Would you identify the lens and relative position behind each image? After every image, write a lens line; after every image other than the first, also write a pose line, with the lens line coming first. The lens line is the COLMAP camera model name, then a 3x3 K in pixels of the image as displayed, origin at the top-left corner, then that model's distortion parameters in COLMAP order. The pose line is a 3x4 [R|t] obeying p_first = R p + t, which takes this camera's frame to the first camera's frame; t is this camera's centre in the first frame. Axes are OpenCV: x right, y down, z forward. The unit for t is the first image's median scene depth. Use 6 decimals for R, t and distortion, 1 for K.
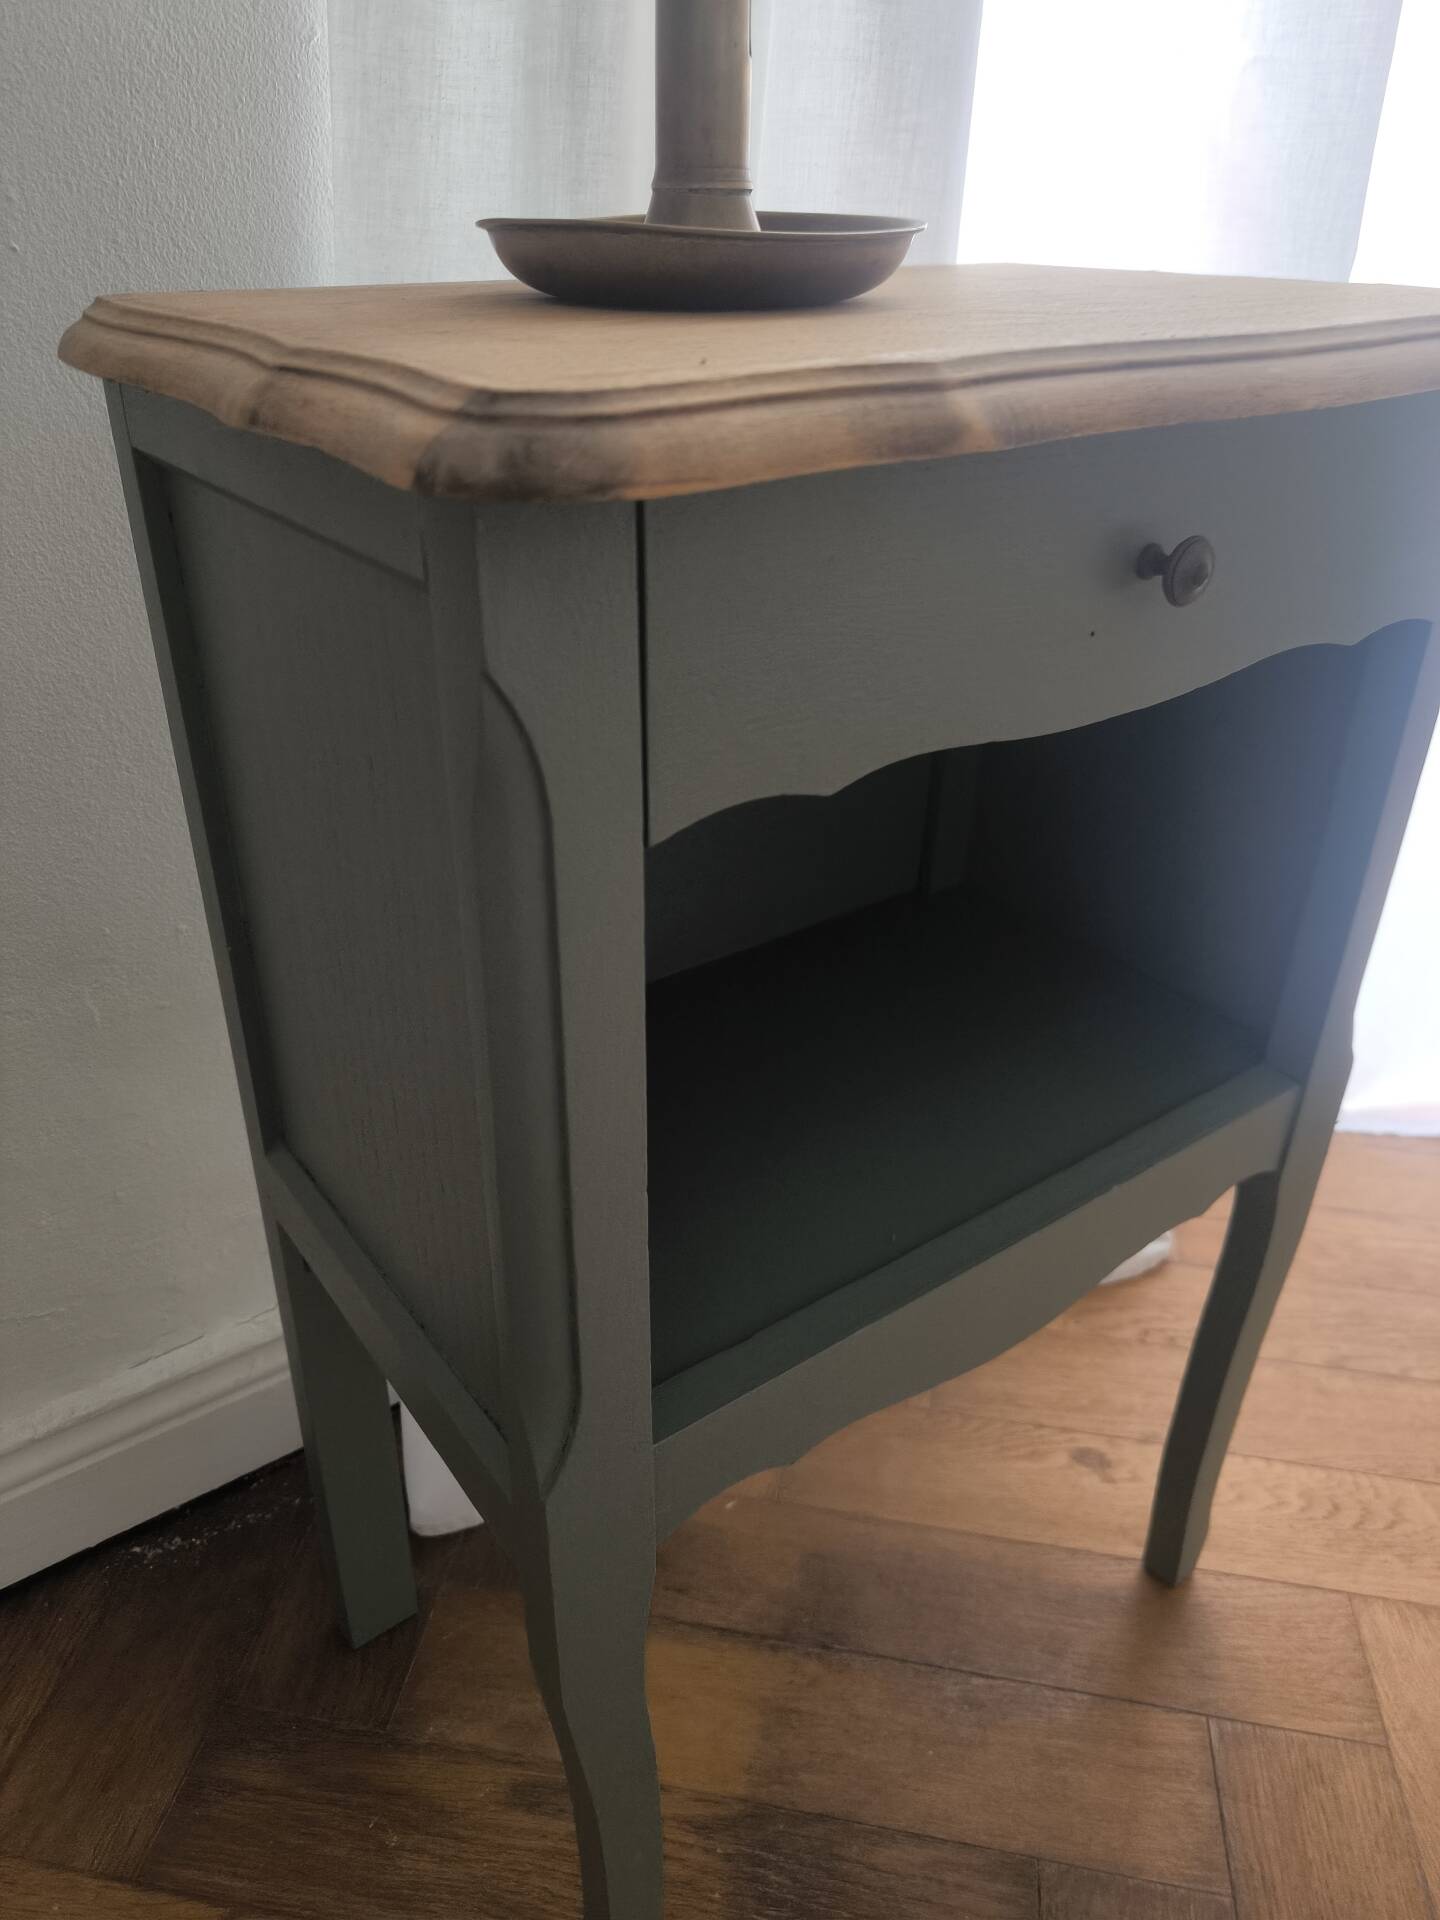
lens RADIAL K [[1385.9, 0, 696.3], [0, 1385.9, 961.7], [0, 0, 1]] dist [0.000514, 0.003253]
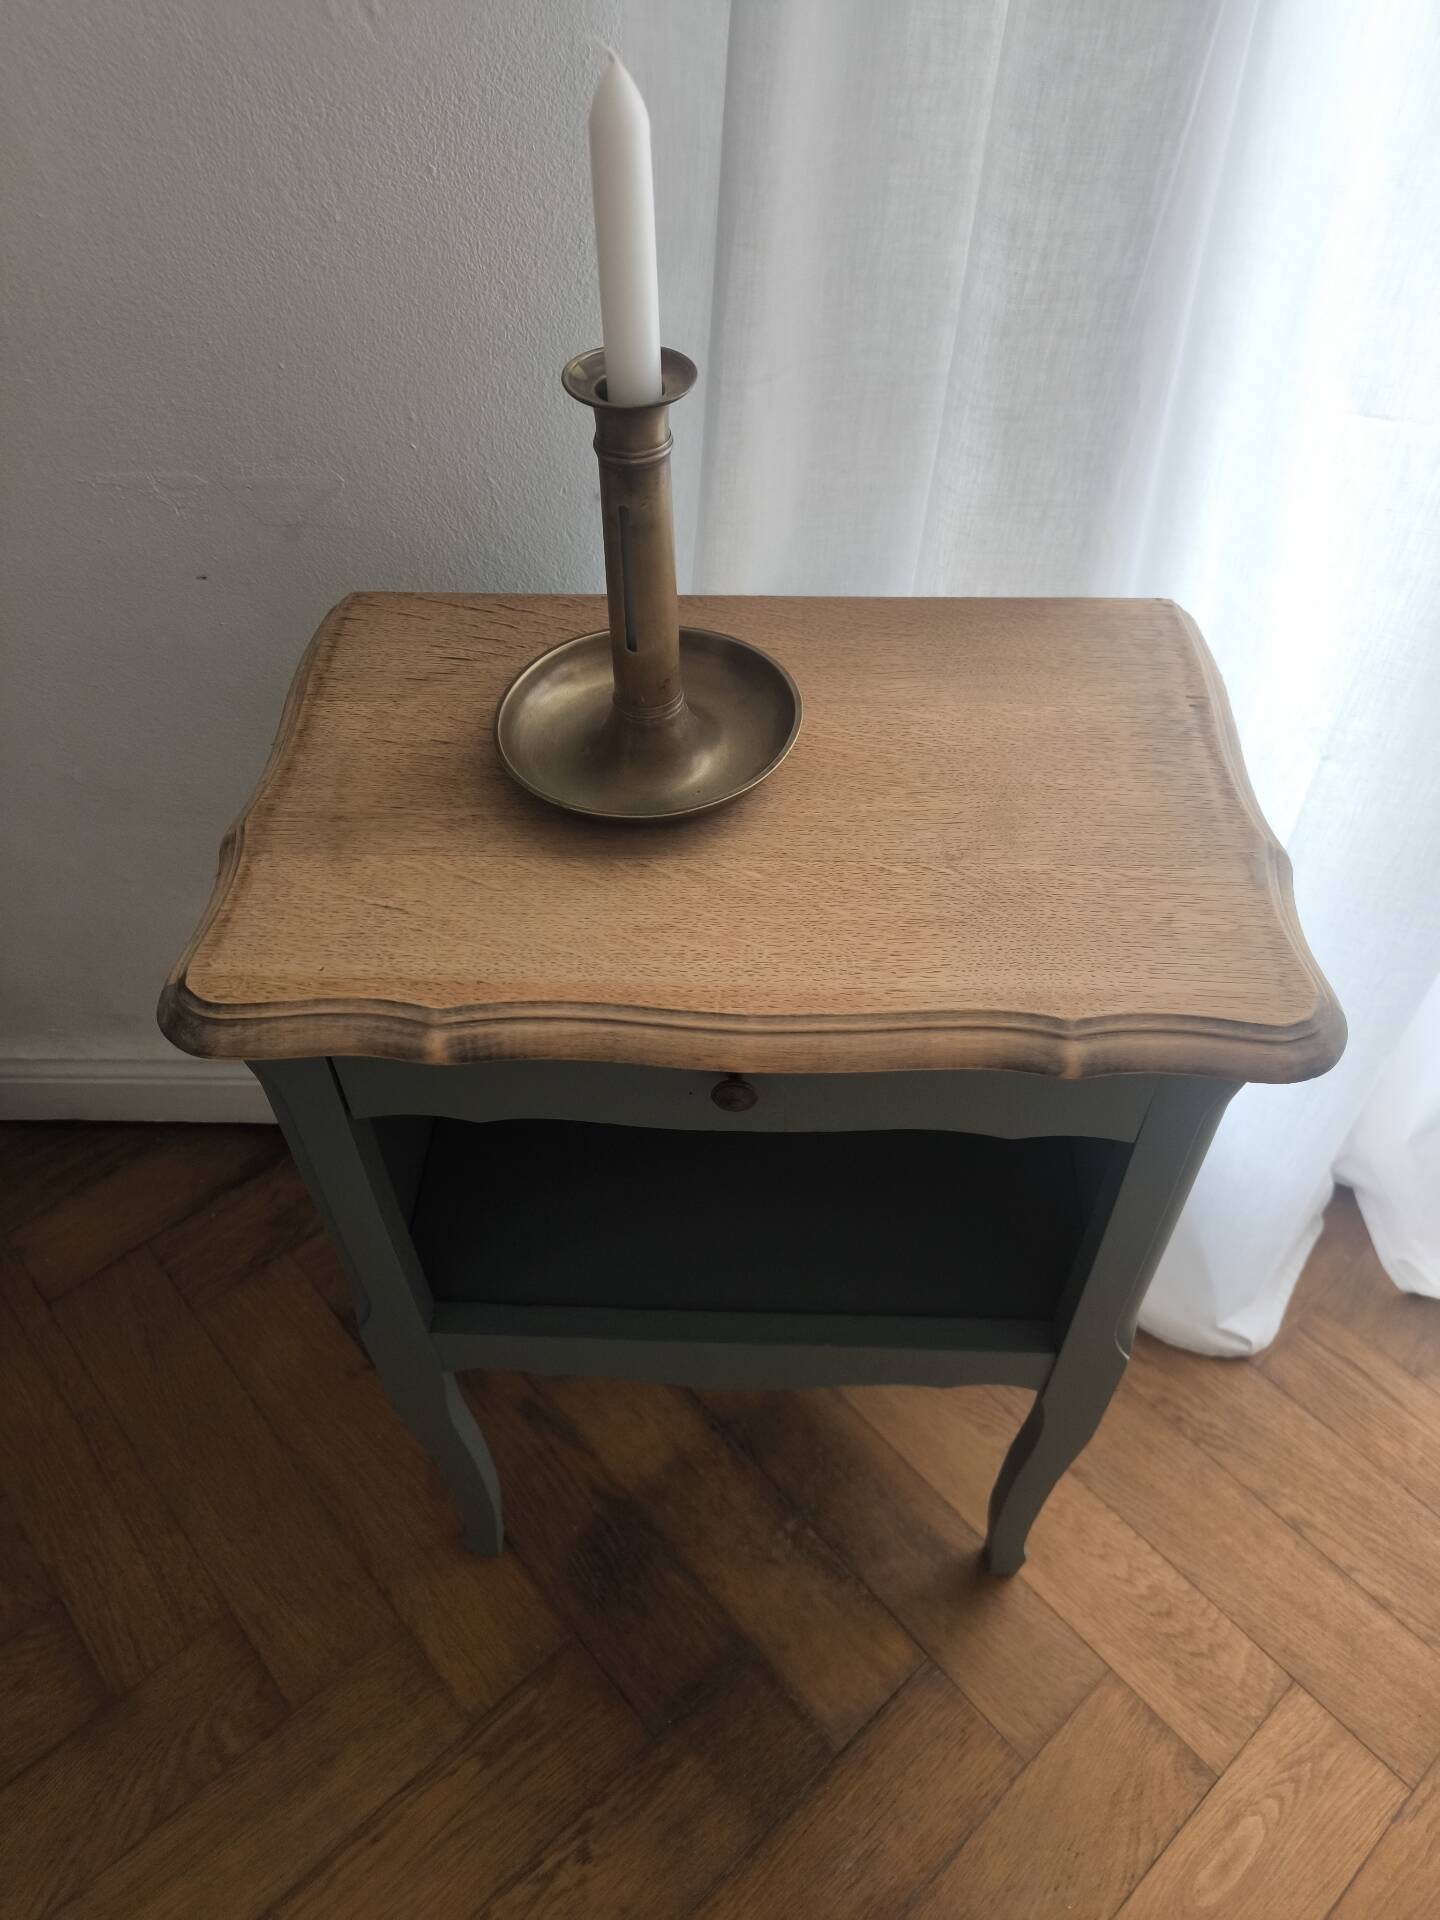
lens RADIAL K [[1372.9, 0, 720.0], [0, 1372.9, 960.0], [0, 0, 1]] dist [0.019513, -0.005559]
pose [[0.784967, 0.445894, -0.430122, 0.477267], [-0.287614, 0.877191, 0.384465, -0.508721], [0.548730, -0.178083, 0.816812, -0.094463]]
